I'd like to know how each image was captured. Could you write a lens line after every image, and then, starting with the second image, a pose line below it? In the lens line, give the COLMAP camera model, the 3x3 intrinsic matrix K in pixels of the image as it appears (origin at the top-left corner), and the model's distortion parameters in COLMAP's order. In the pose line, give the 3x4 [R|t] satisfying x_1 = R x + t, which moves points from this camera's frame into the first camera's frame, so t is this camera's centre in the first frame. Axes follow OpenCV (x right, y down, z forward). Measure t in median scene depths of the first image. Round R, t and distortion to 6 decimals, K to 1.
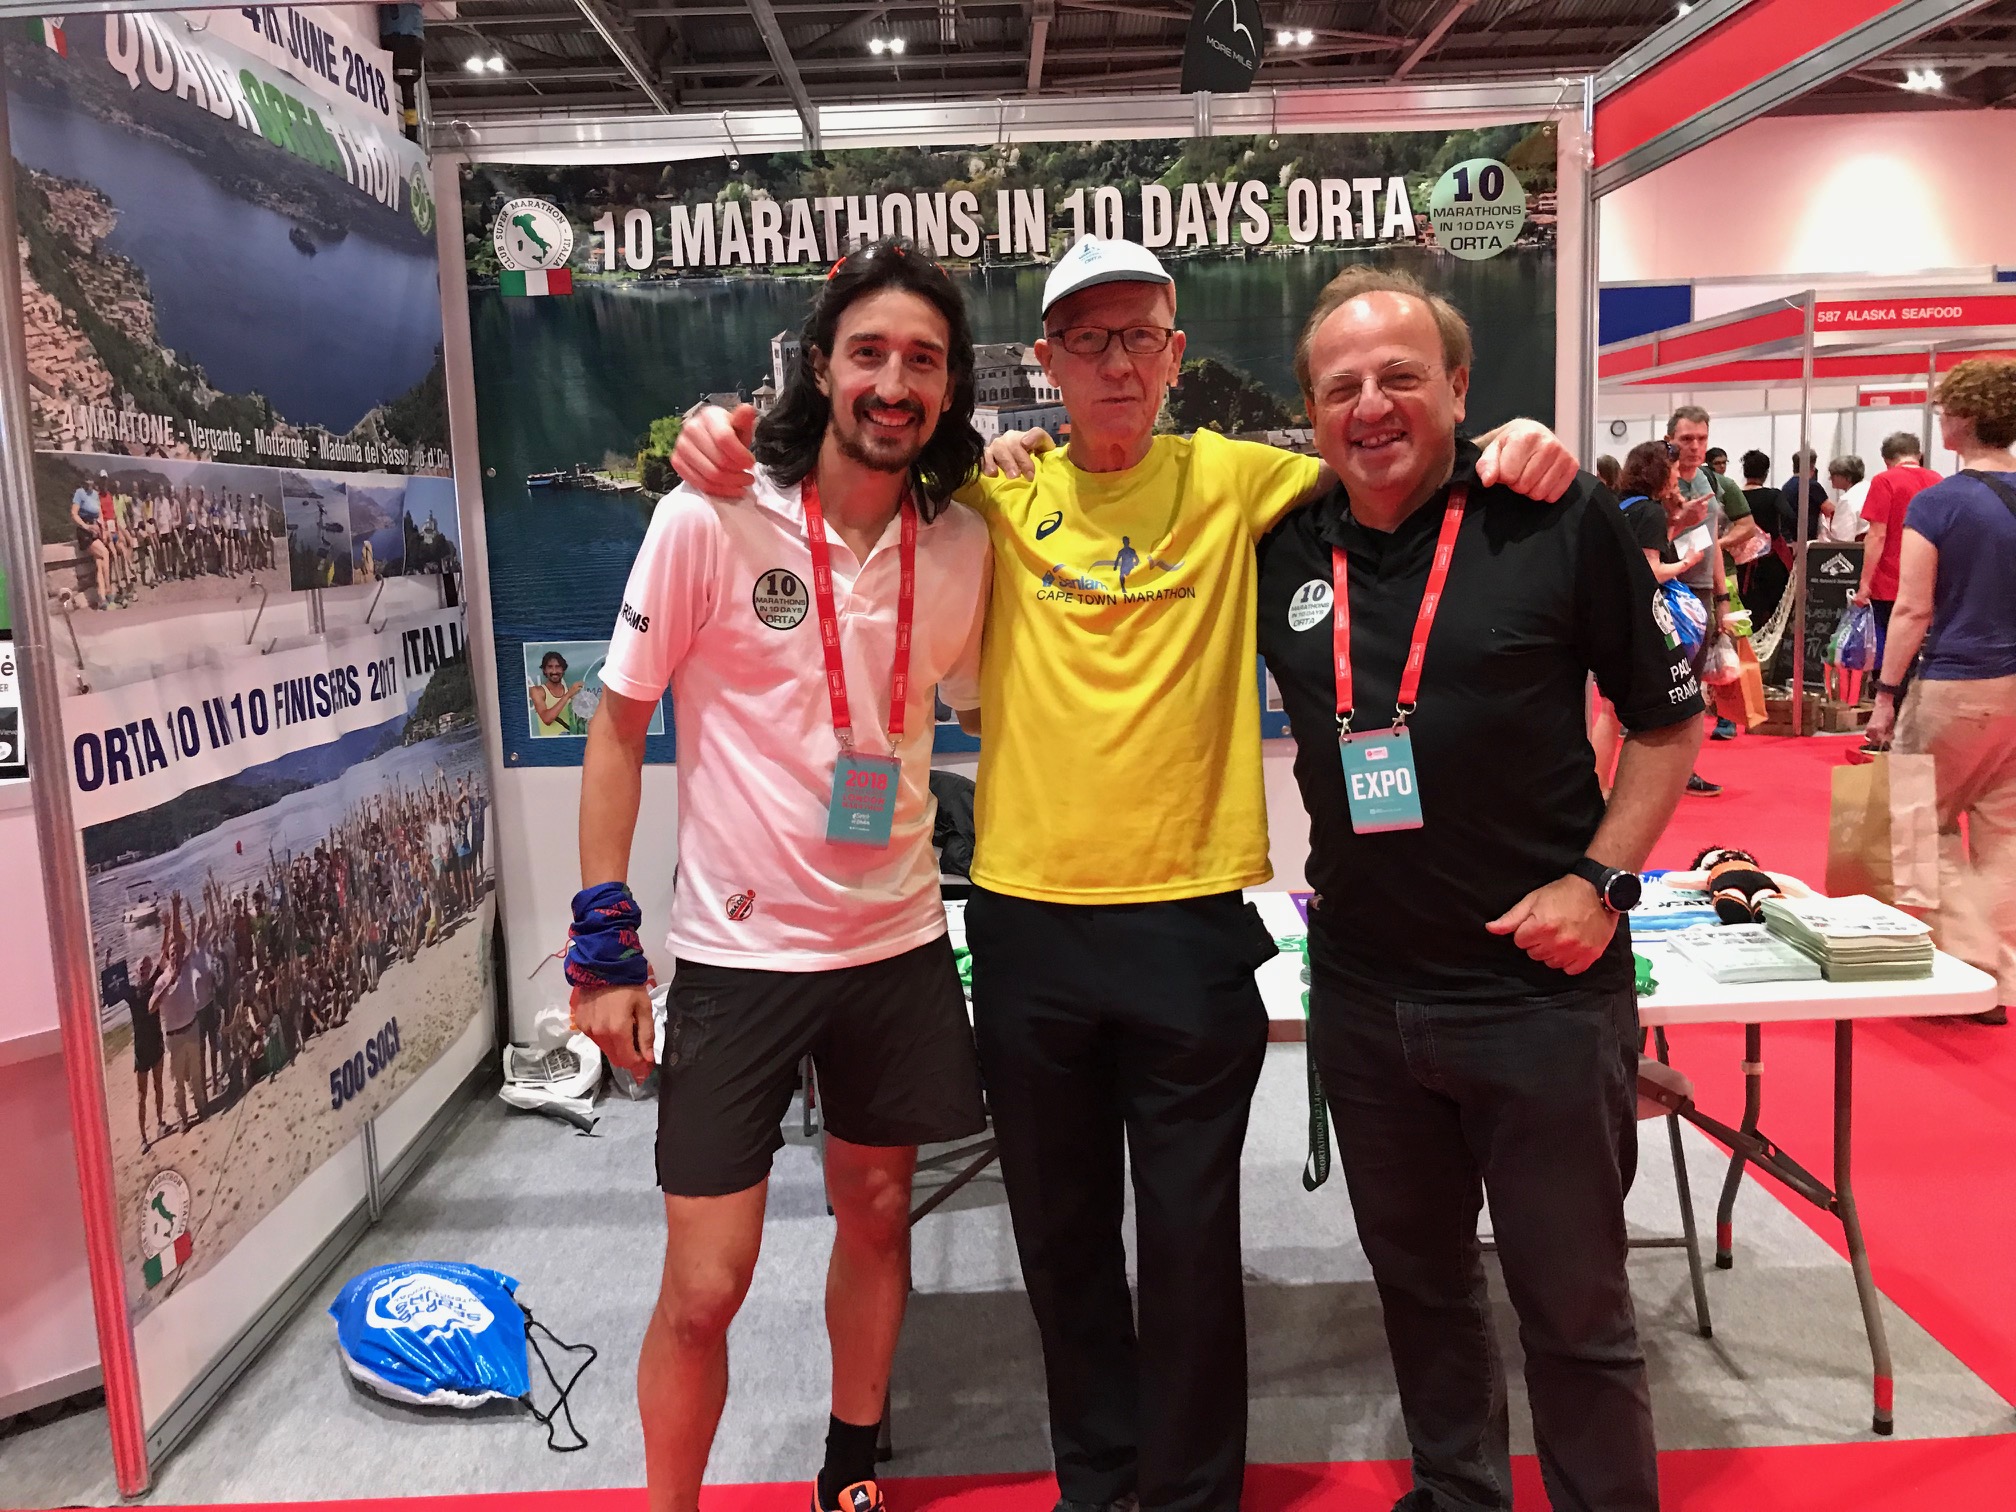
lens RADIAL K [[1650.0, 0, 1012.5], [0, 1650.0, 763.9], [0, 0, 1]] dist [0.027115, -0.044696]
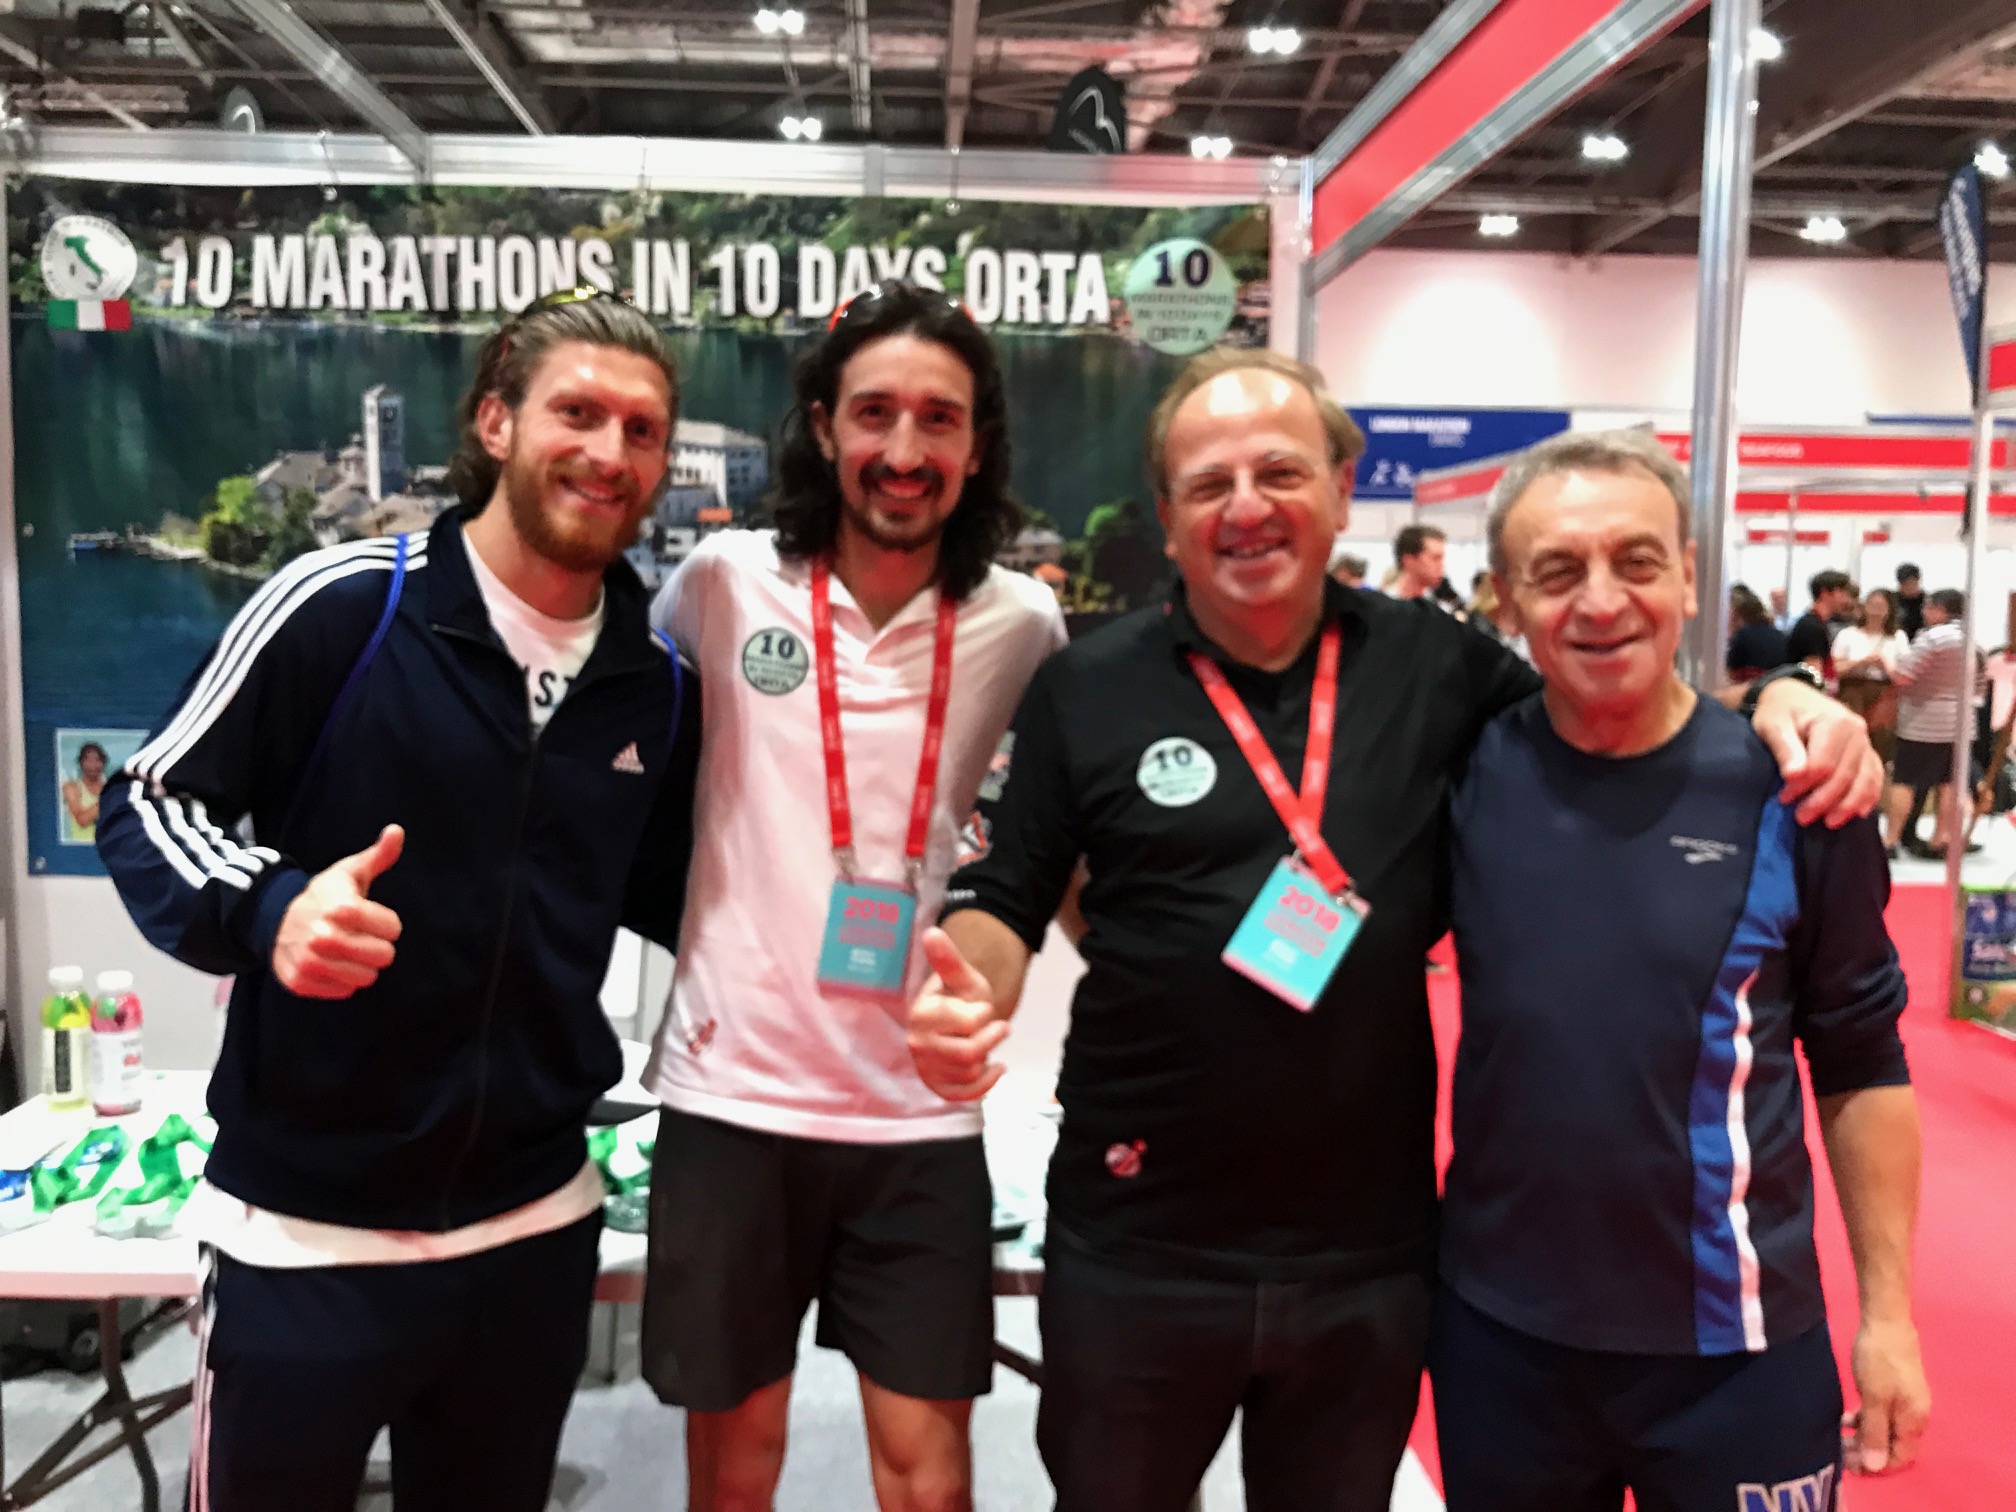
lens RADIAL K [[1650.0, 0, 1018.8], [0, 1650.0, 787.7], [0, 0, 1]] dist [0.027115, -0.044696]
pose [[0.997678, 0.043343, 0.052531, 0.160046], [-0.041275, 0.998354, -0.039831, -0.030970], [-0.054171, 0.037570, 0.997825, 0.124461]]
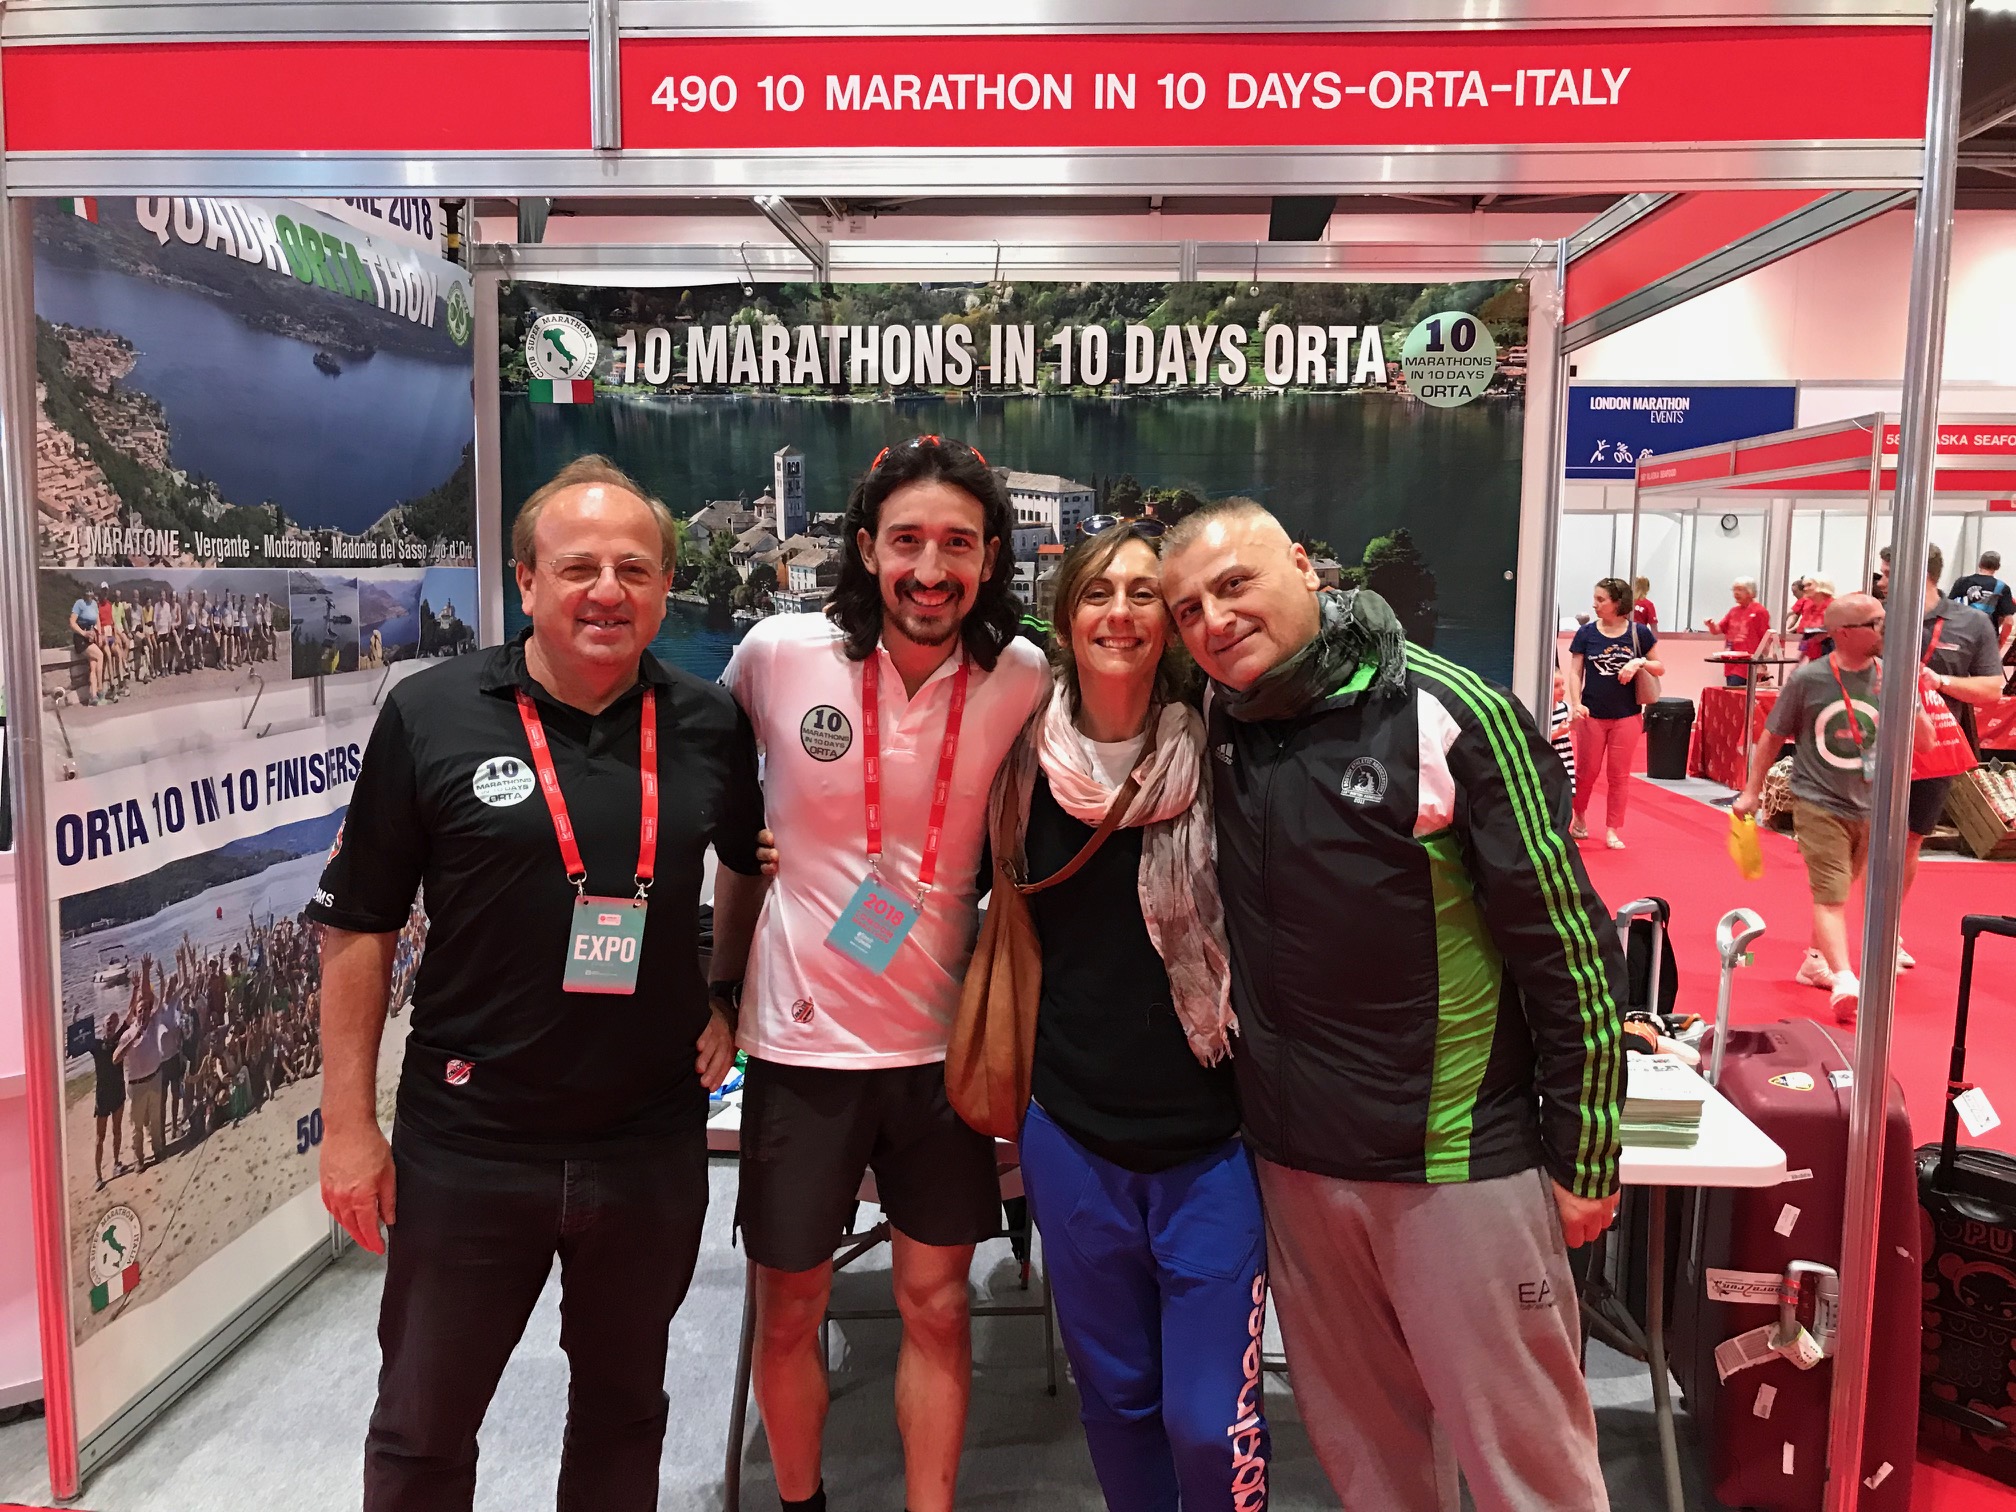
lens RADIAL K [[1650.0, 0, 1010.0], [0, 1650.0, 760.1], [0, 0, 1]] dist [0.027115, -0.044696]
pose [[0.996147, 0.056641, -0.066954, 0.090323], [-0.058853, 0.997769, -0.031532, -0.033857], [0.065018, 0.035351, 0.997258, -0.051109]]
